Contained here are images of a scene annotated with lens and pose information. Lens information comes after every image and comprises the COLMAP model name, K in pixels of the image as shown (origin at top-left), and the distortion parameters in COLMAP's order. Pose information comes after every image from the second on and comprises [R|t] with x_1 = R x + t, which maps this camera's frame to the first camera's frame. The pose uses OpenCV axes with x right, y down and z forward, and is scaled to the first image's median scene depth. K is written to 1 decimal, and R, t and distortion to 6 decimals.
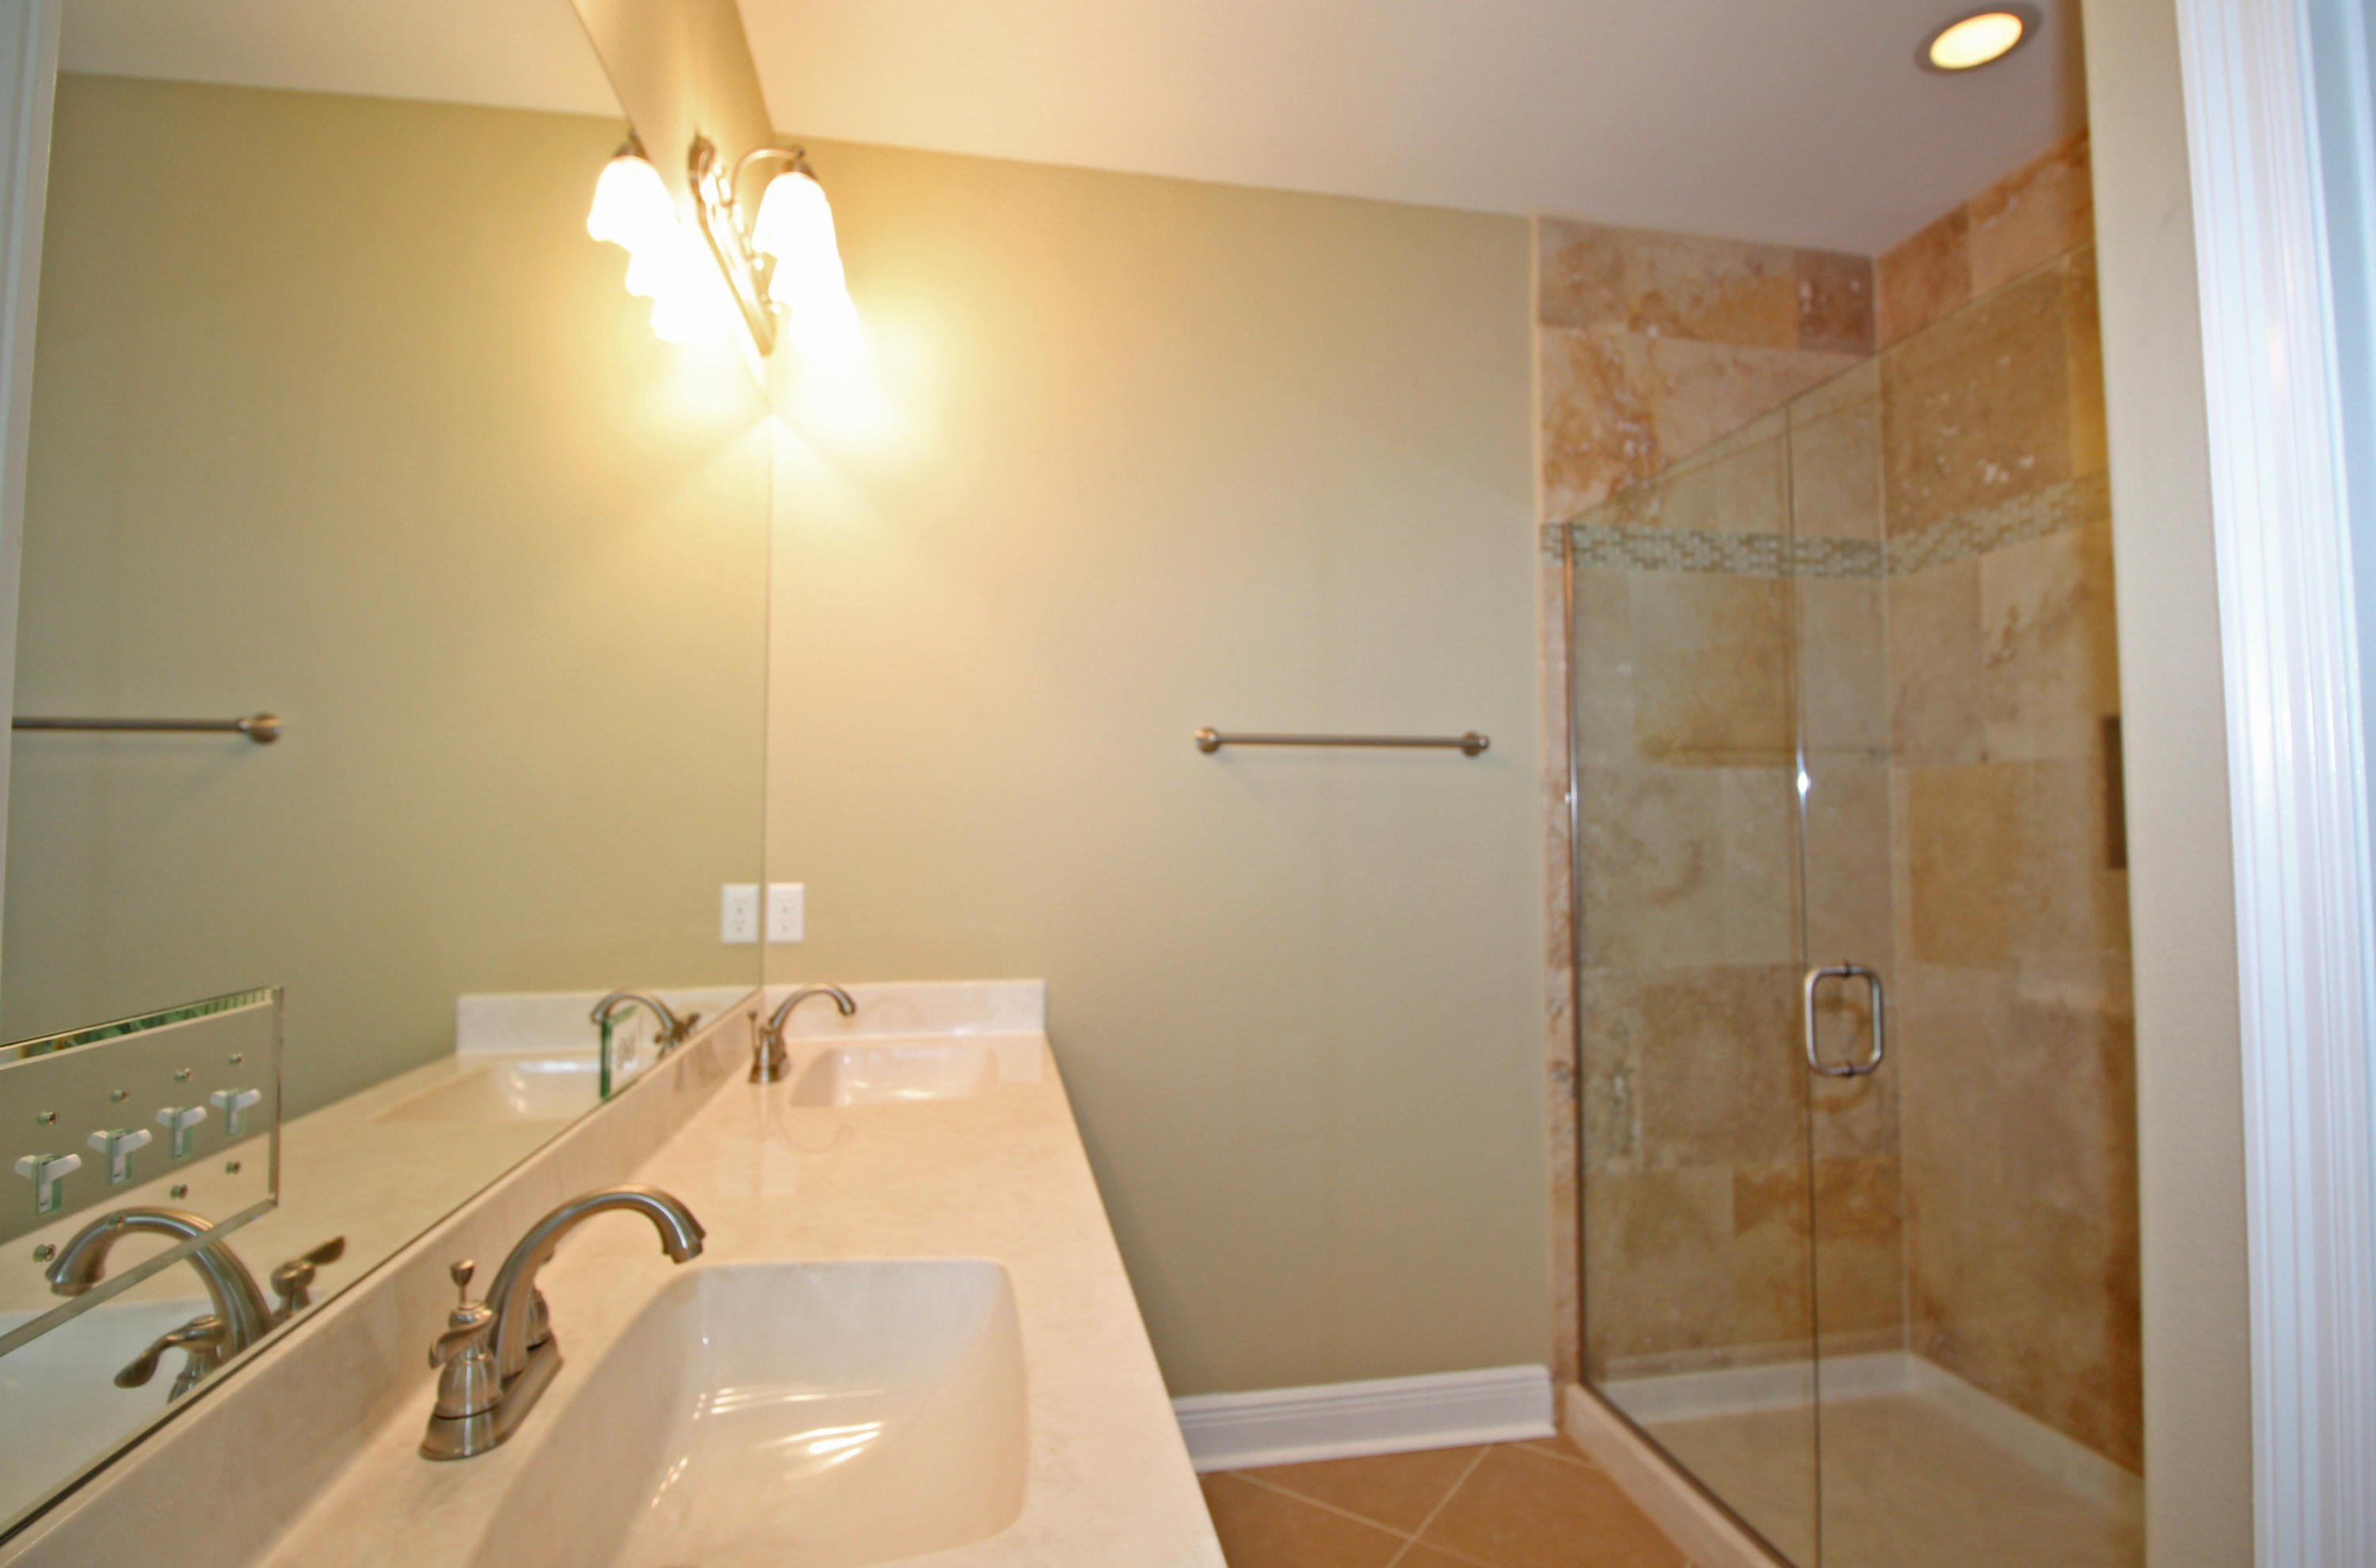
lens RADIAL K [[1093.0, 0, 1180.6], [0, 1093.0, 772.0], [0, 0, 1]] dist [-0.000020, 0.000003]
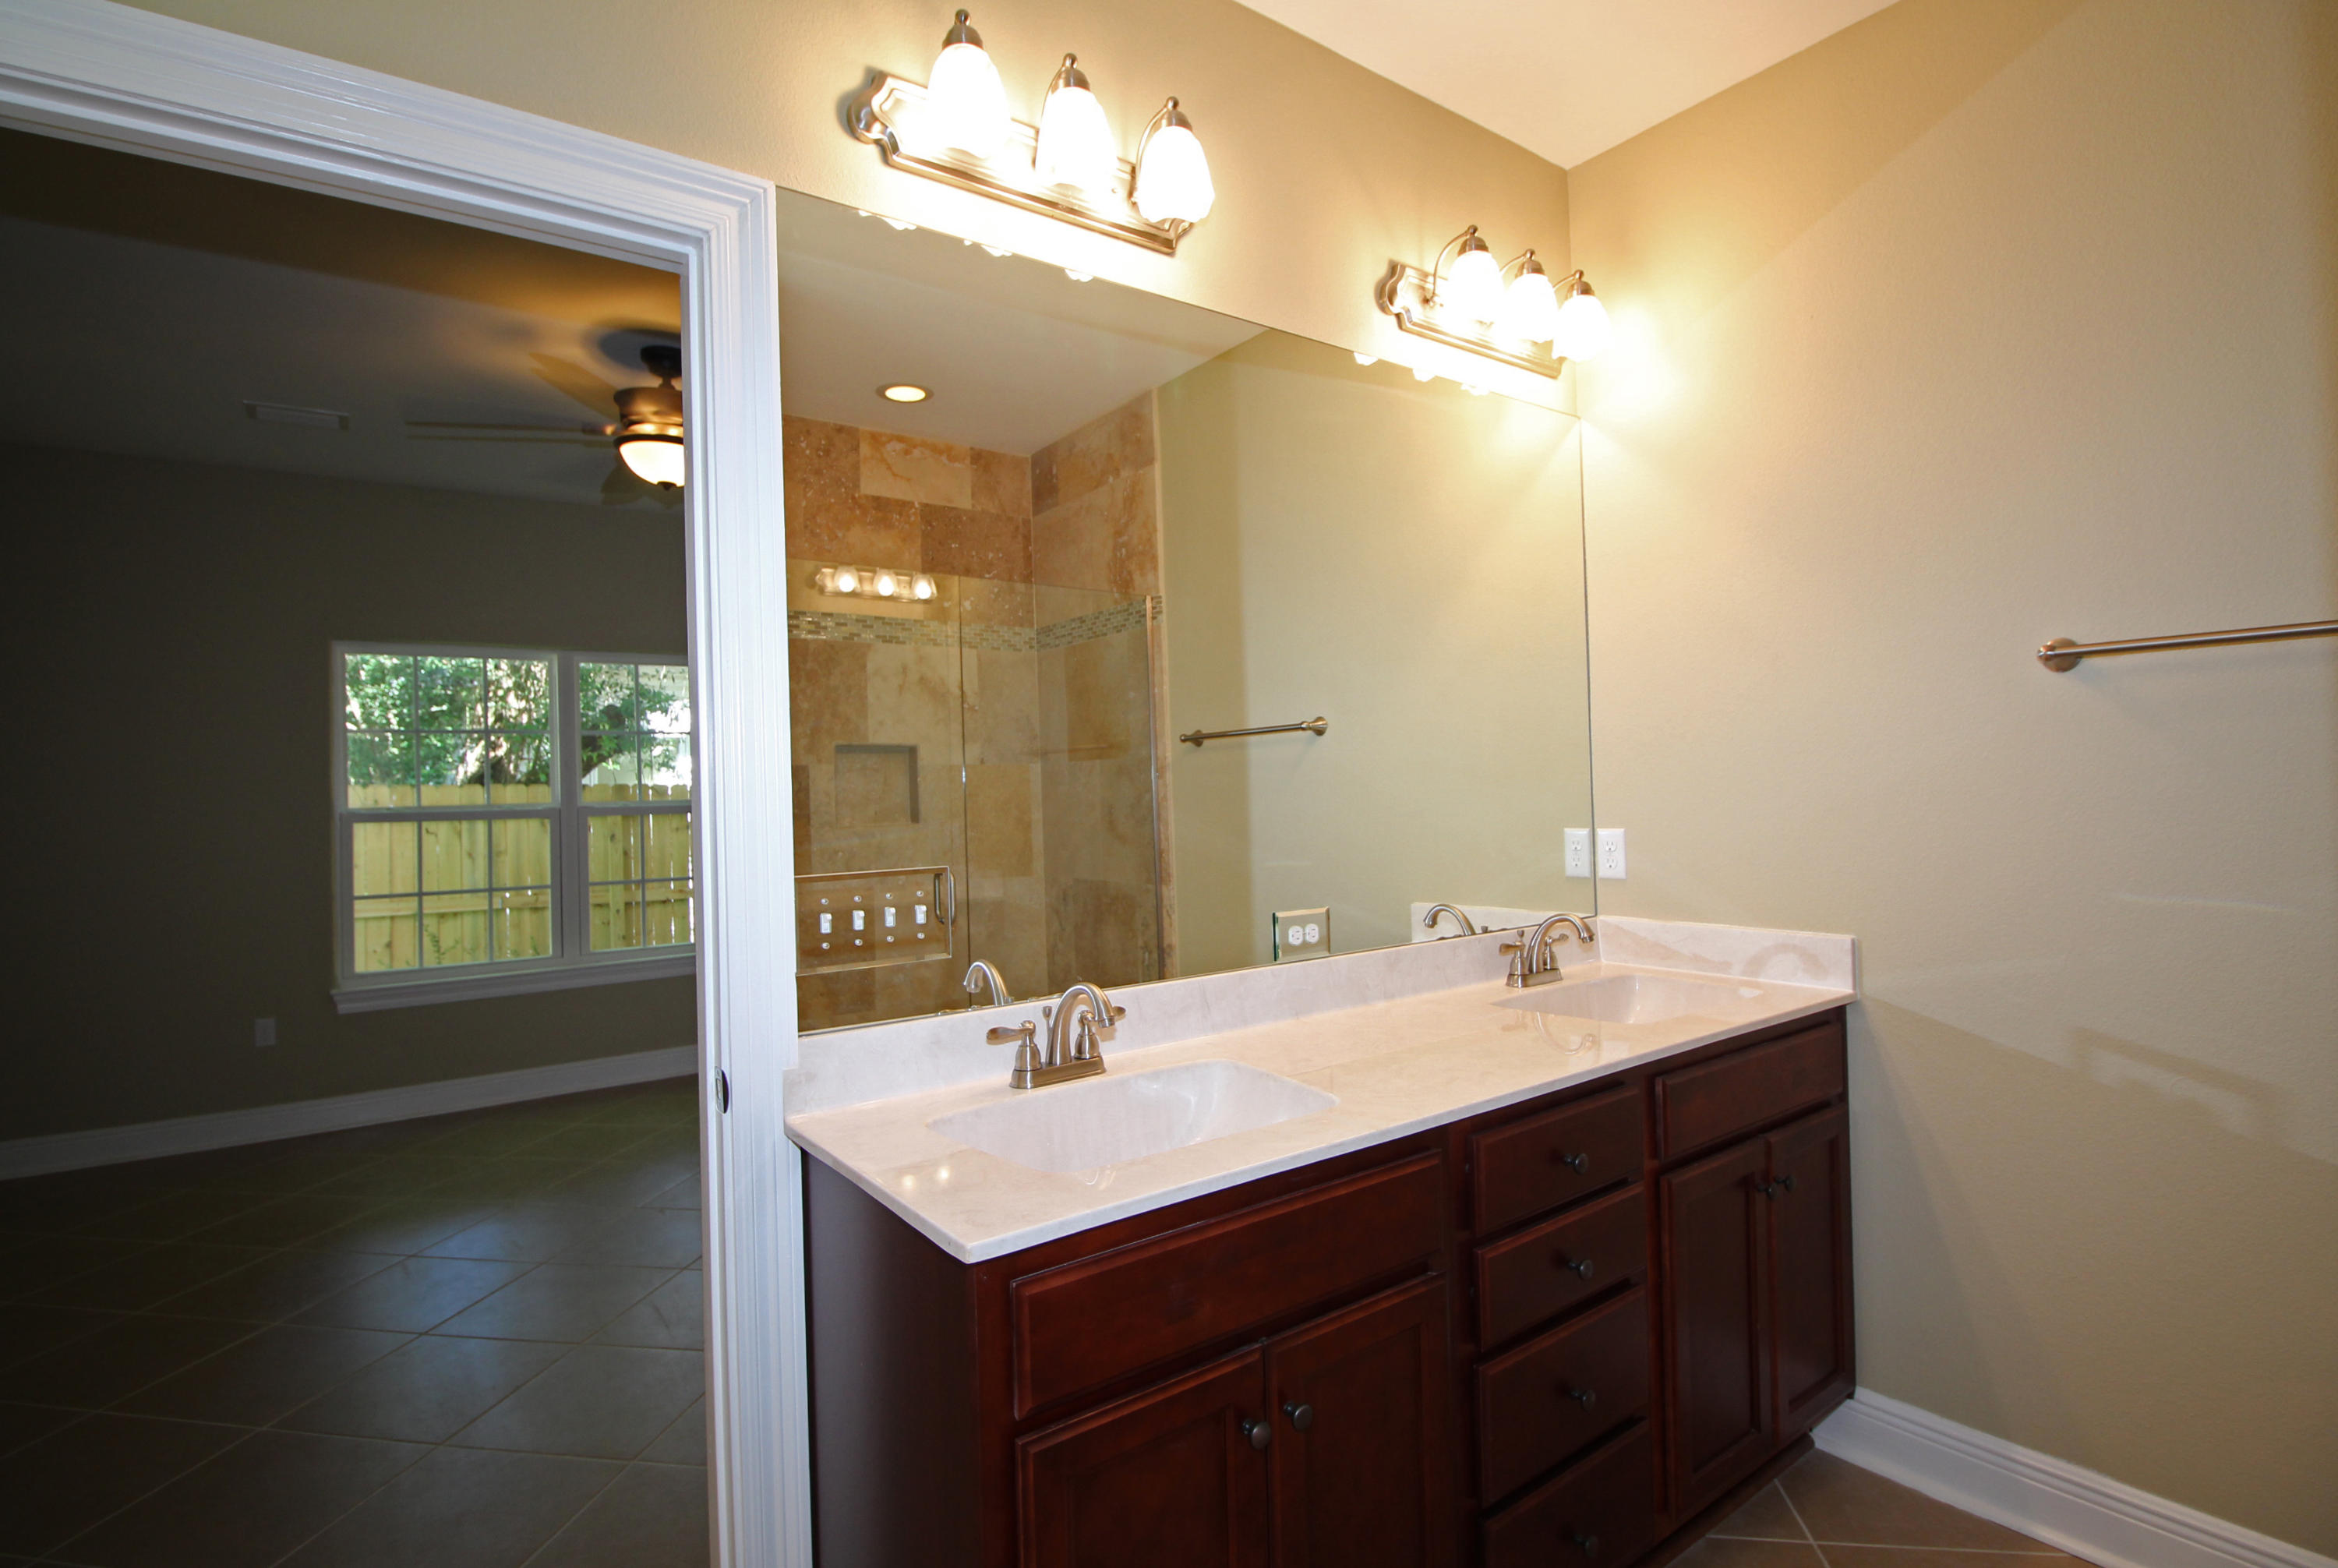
lens RADIAL K [[1089.1, 0, 1159.5], [0, 1089.1, 774.3], [0, 0, 1]] dist [-0.025091, -0.001166]
pose [[0.431679, -0.027482, -0.901609, 0.465253], [0.075583, 0.997123, 0.005795, 0.003419], [0.898855, -0.070648, 0.432514, 0.089284]]
